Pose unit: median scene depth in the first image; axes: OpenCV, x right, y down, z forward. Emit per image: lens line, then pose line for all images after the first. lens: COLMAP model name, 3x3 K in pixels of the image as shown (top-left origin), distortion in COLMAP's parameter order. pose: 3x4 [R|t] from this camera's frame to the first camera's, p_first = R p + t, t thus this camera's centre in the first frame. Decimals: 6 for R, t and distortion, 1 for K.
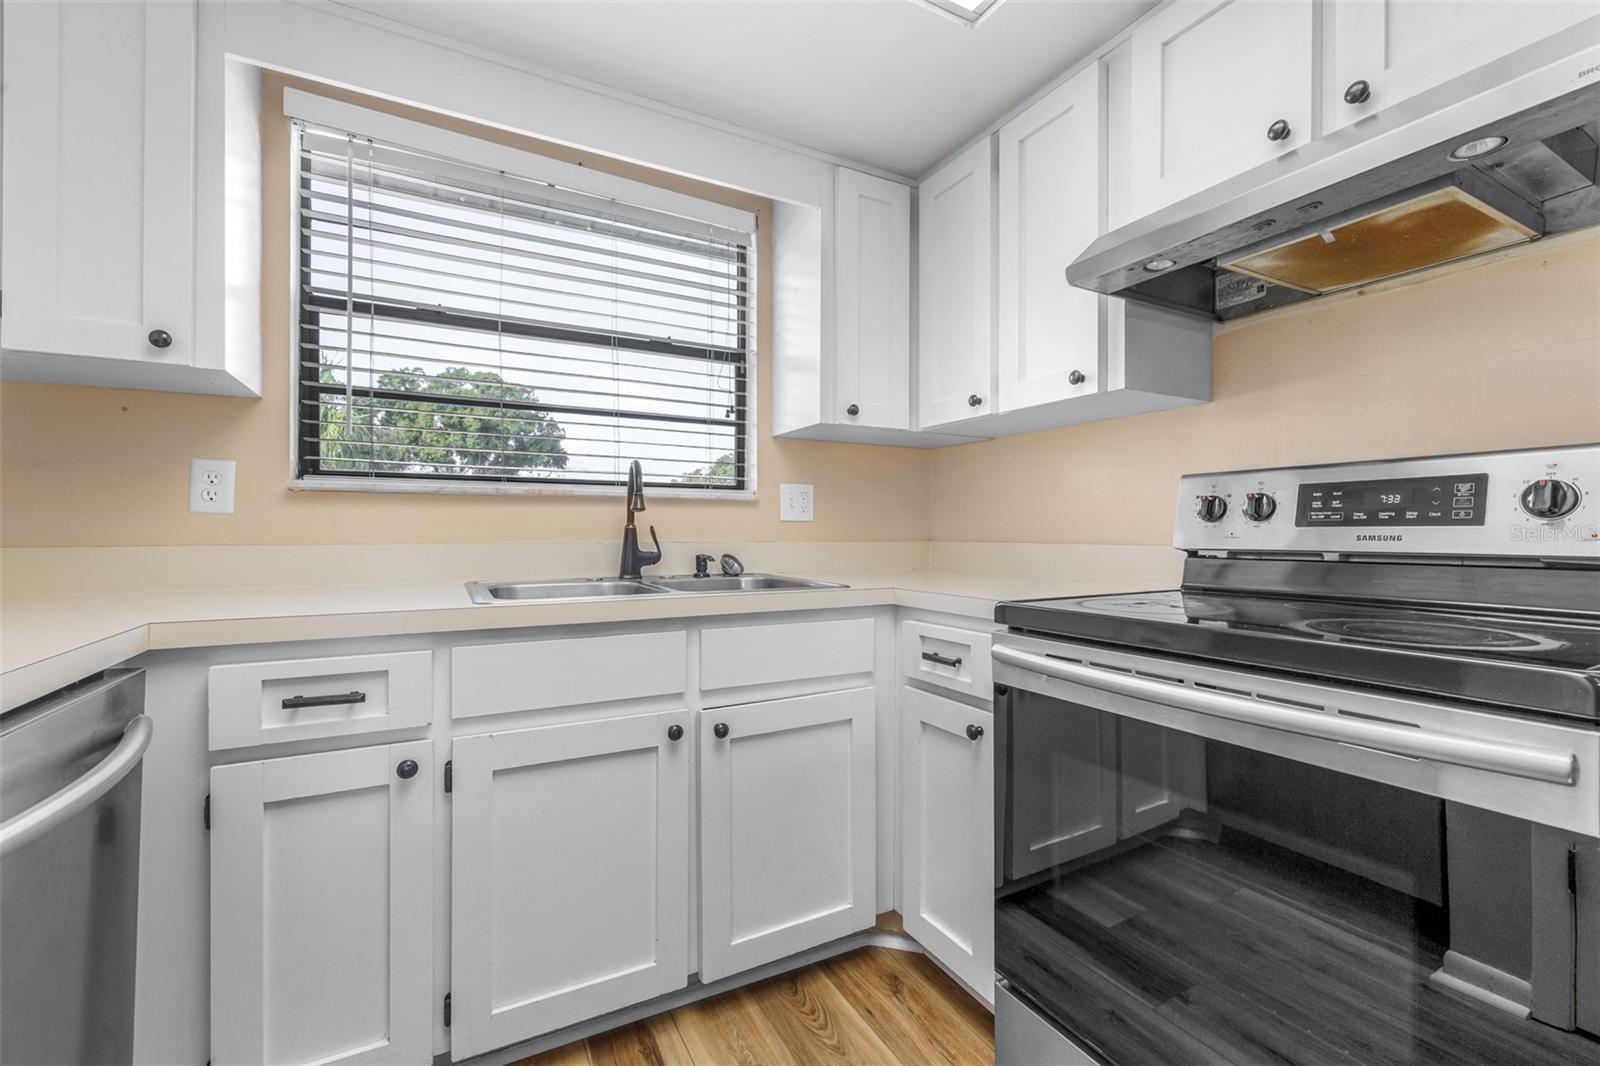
lens RADIAL K [[676.0, 0, 801.7], [0, 676.0, 529.8], [0, 0, 1]] dist [-0.000180, 0.000034]
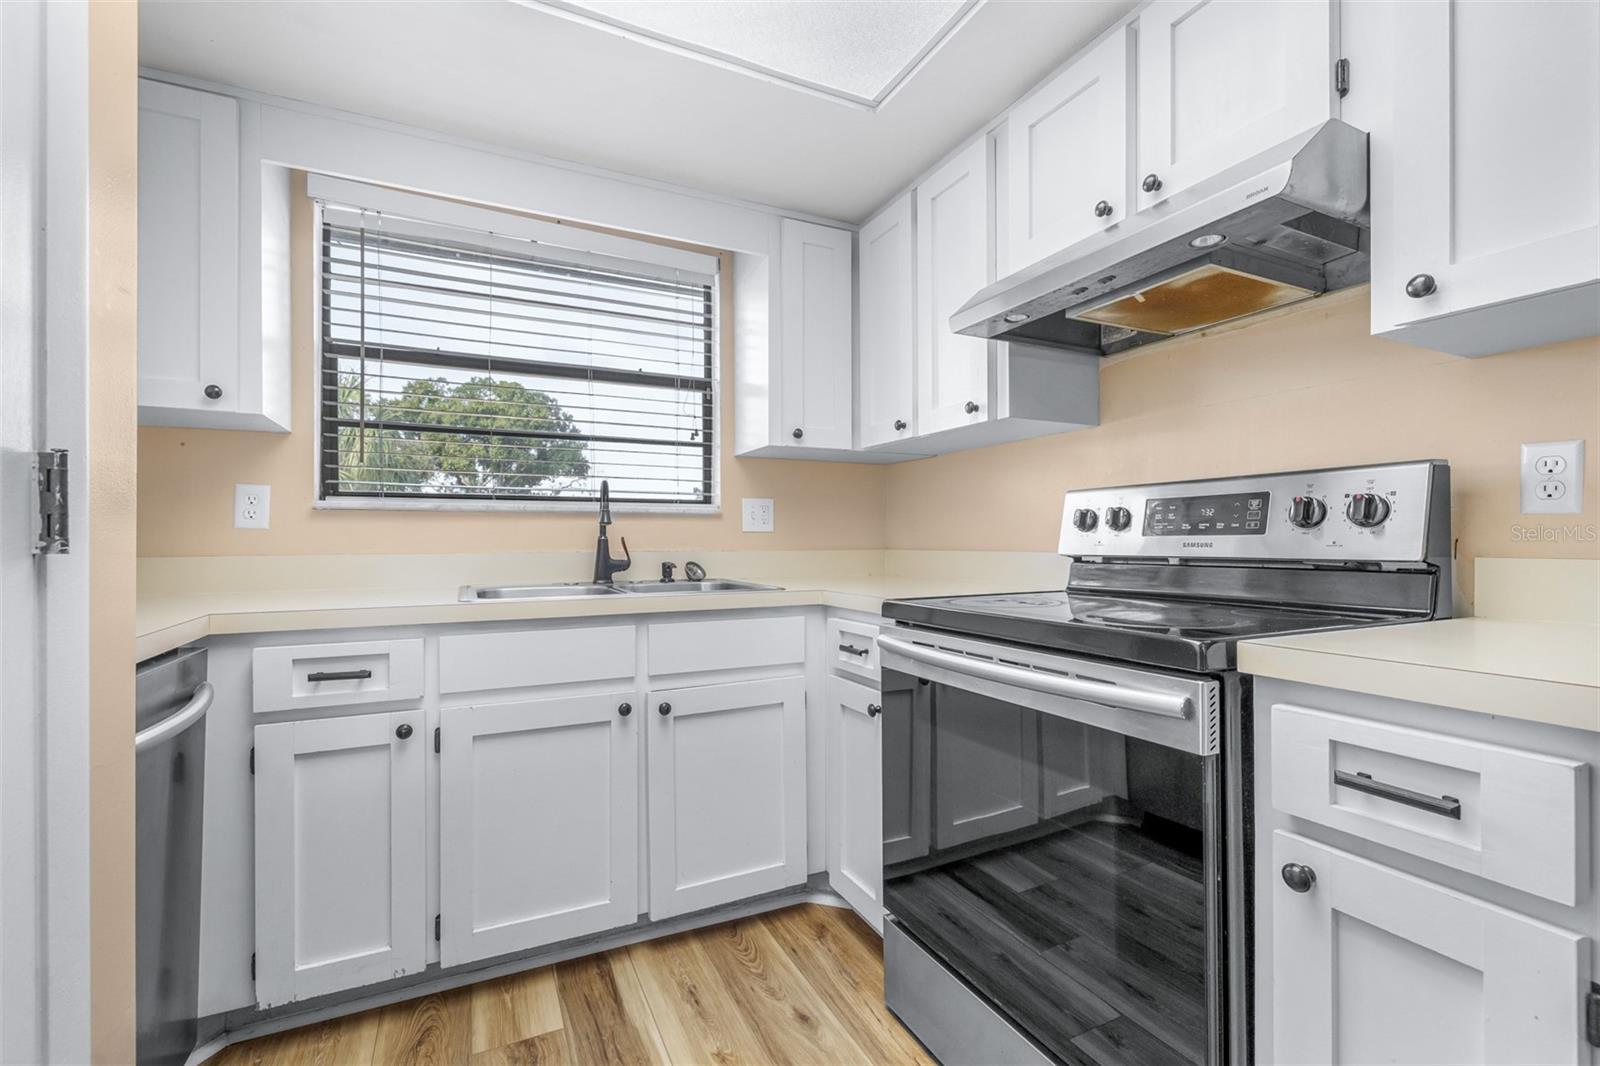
lens RADIAL K [[696.8, 0, 798.9], [0, 696.8, 538.7], [0, 0, 1]] dist [0.001233, -0.000368]
pose [[0.999009, -0.004876, -0.044246, 0.162419], [0.004859, 0.999988, -0.000497, -0.001609], [0.044248, 0.000281, 0.999021, -0.205121]]
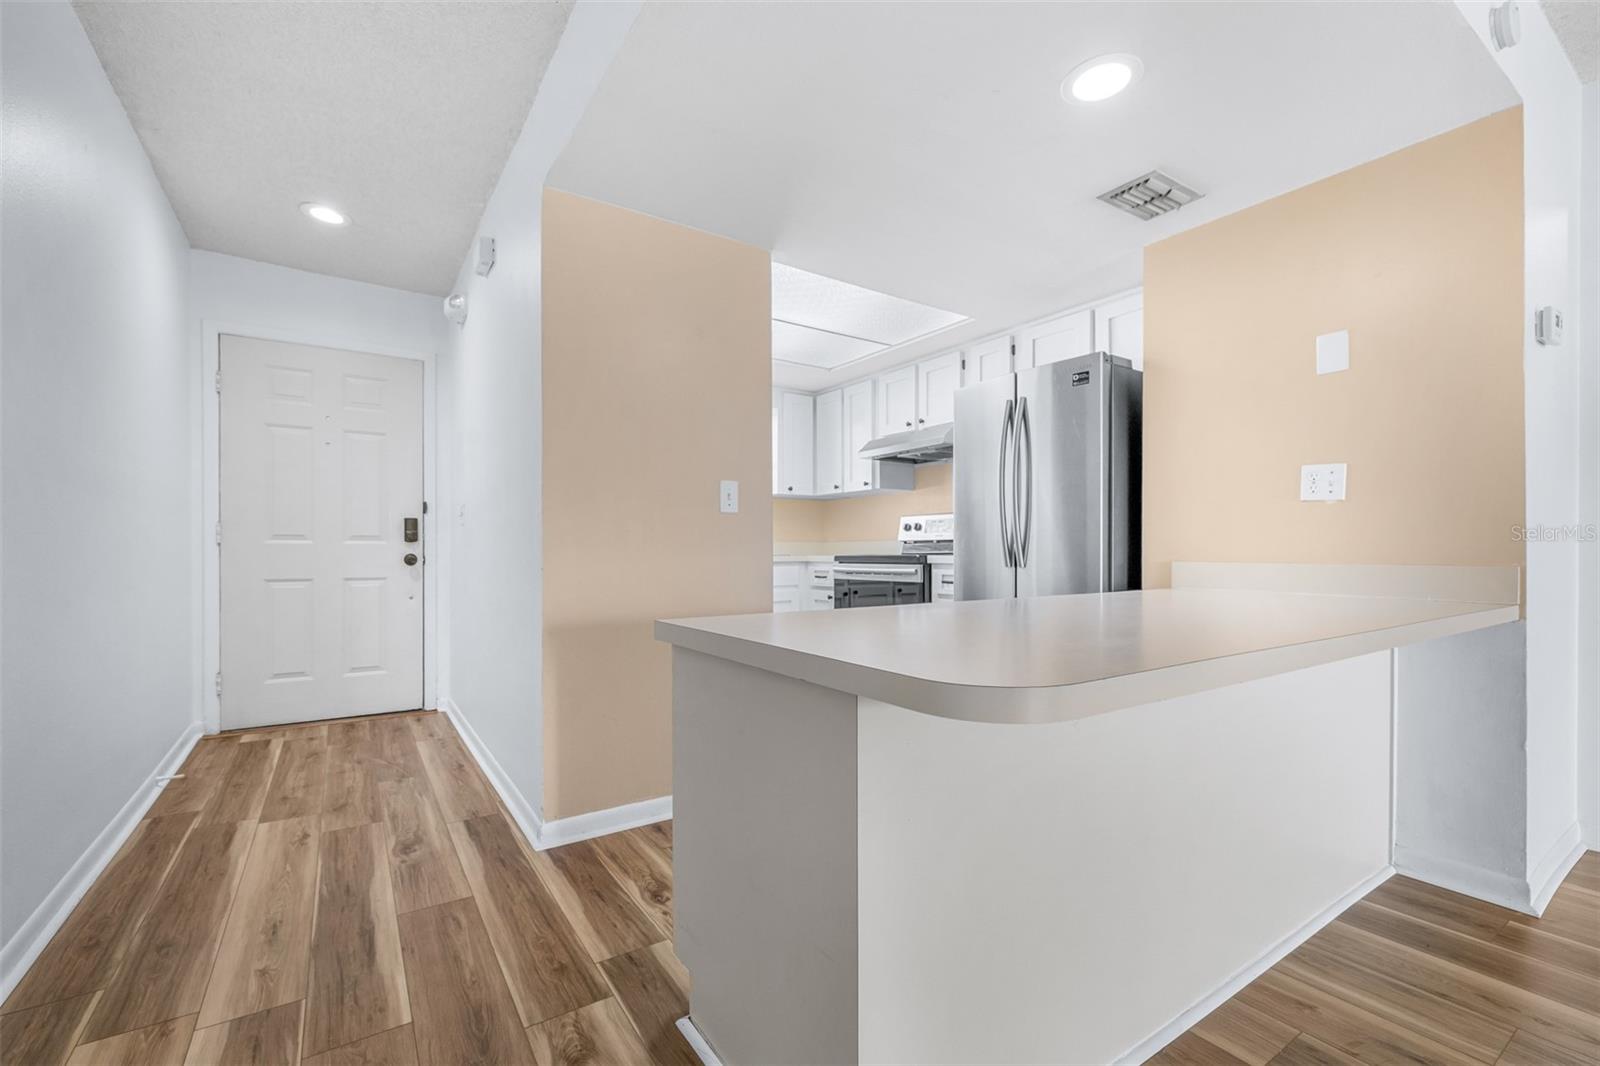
lens RADIAL K [[683.6, 0, 792.5], [0, 683.6, 551.5], [0, 0, 1]] dist [0.000464, -0.000018]
pose [[0.995714, -0.003211, 0.092426, -0.196855], [0.002890, 0.999989, 0.003607, 0.063192], [-0.092437, -0.003325, 0.995713, -1.983844]]
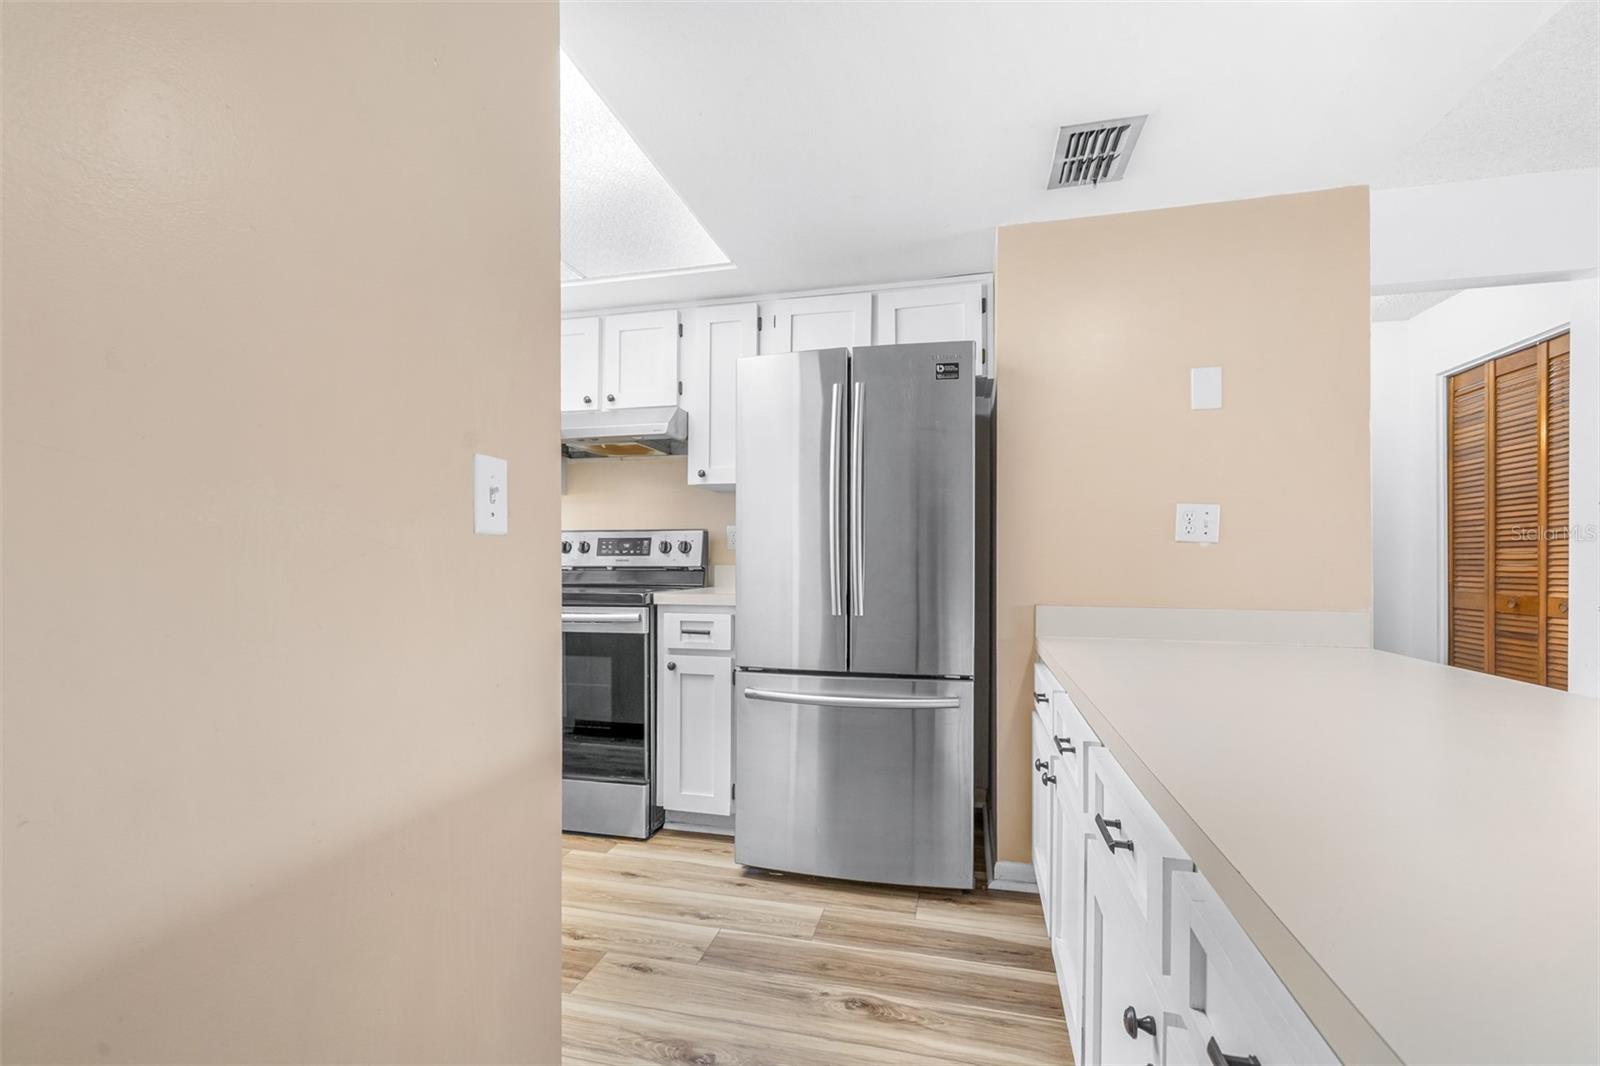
lens RADIAL K [[692.3, 0, 791.2], [0, 692.3, 557.7], [0, 0, 1]] dist [-0.000098, -0.000070]
pose [[0.677266, 0.001752, 0.735736, -0.517487], [-0.003557, 0.999993, 0.000894, -0.002881], [-0.735730, -0.003222, 0.677268, -0.999800]]
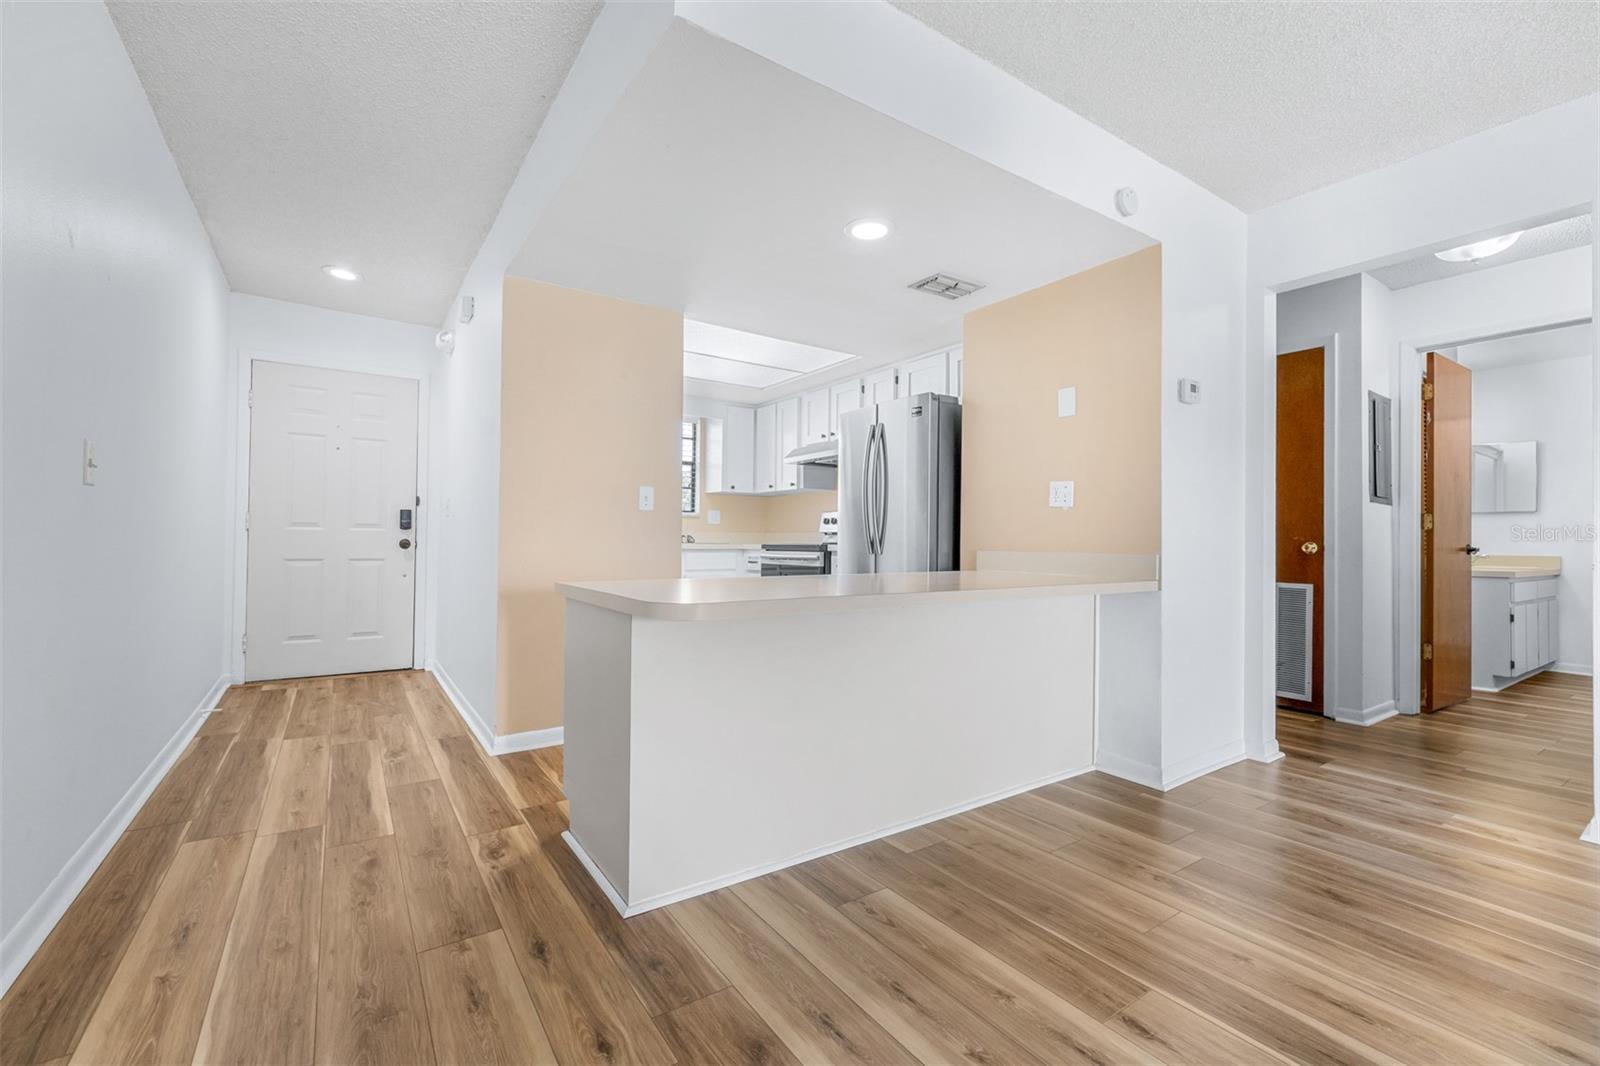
lens RADIAL K [[676.0, 0, 801.7], [0, 676.0, 529.8], [0, 0, 1]] dist [-0.000180, 0.000034]
pose [[0.994072, 0.008764, 0.108372, 0.071563], [-0.007296, 0.999876, -0.013931, 0.064053], [-0.108480, 0.013057, 0.994013, -2.543775]]
